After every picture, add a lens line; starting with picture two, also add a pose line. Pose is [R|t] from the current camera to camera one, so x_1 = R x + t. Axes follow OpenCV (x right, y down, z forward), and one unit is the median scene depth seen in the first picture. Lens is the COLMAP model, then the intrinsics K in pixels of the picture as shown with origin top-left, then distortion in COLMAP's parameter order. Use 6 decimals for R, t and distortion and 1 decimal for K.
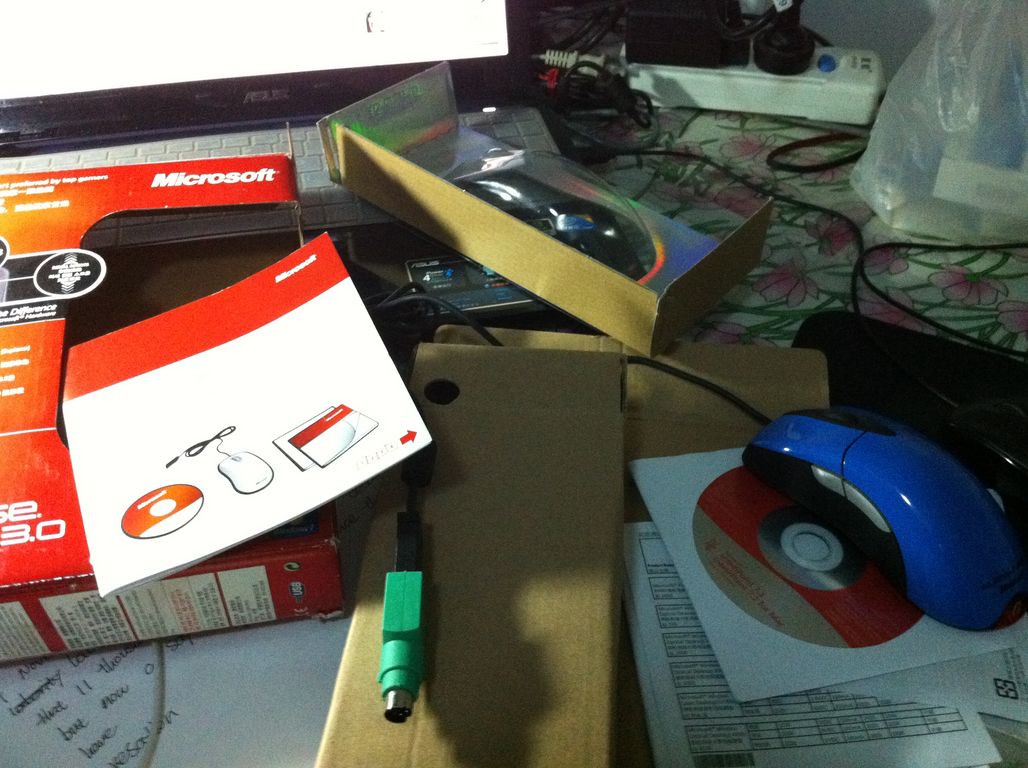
lens RADIAL K [[967.0, 0, 514.0], [0, 967.0, 384.0], [0, 0, 1]] dist [0.053441, -0.197139]
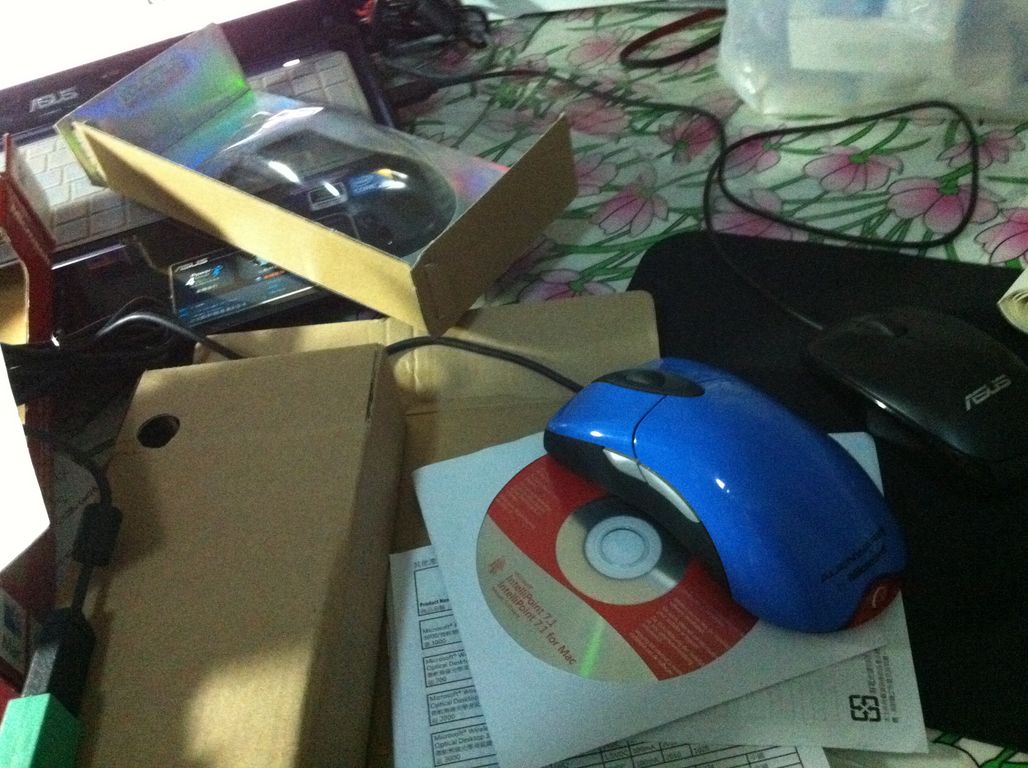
lens RADIAL K [[975.3, 0, 514.0], [0, 975.3, 384.0], [0, 0, 1]] dist [0.102749, -0.349337]
pose [[0.982795, -0.168568, -0.075487, 0.221302], [0.172949, 0.983348, 0.055810, -0.019032], [0.064822, -0.067906, 0.995584, 0.144027]]
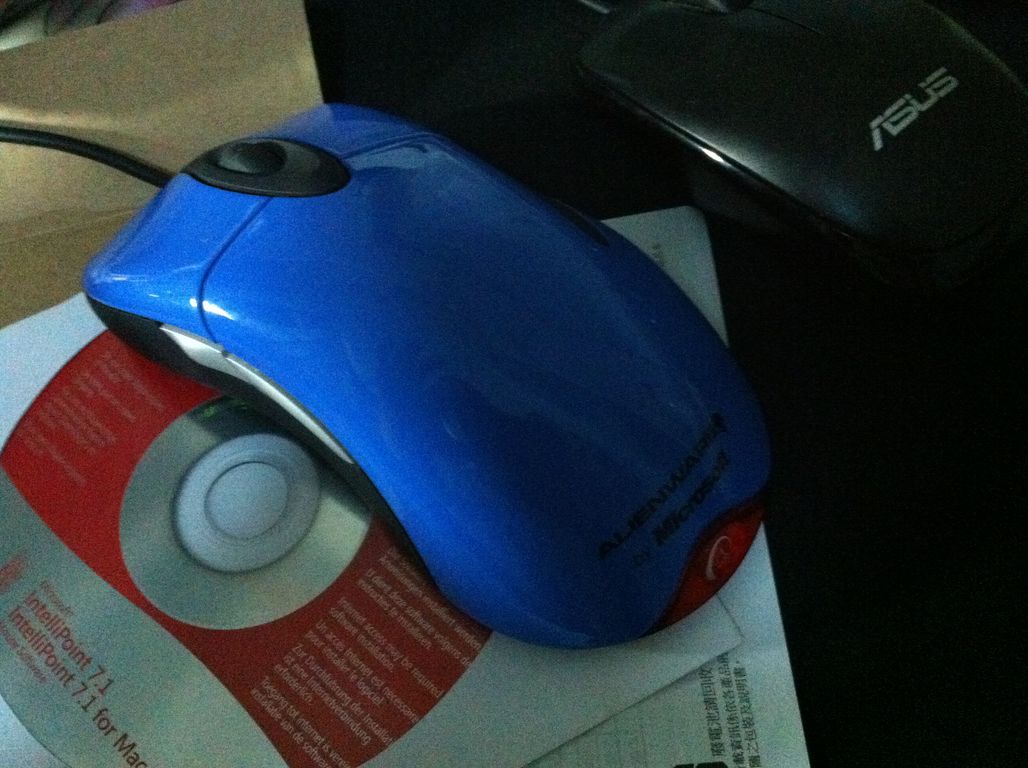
lens RADIAL K [[975.3, 0, 514.0], [0, 975.3, 384.0], [0, 0, 1]] dist [0.102749, -0.349337]
pose [[0.956798, -0.288525, -0.035919, 0.326533], [0.283532, 0.898527, 0.335051, 0.009933], [-0.064397, -0.330761, 0.941515, 0.447929]]
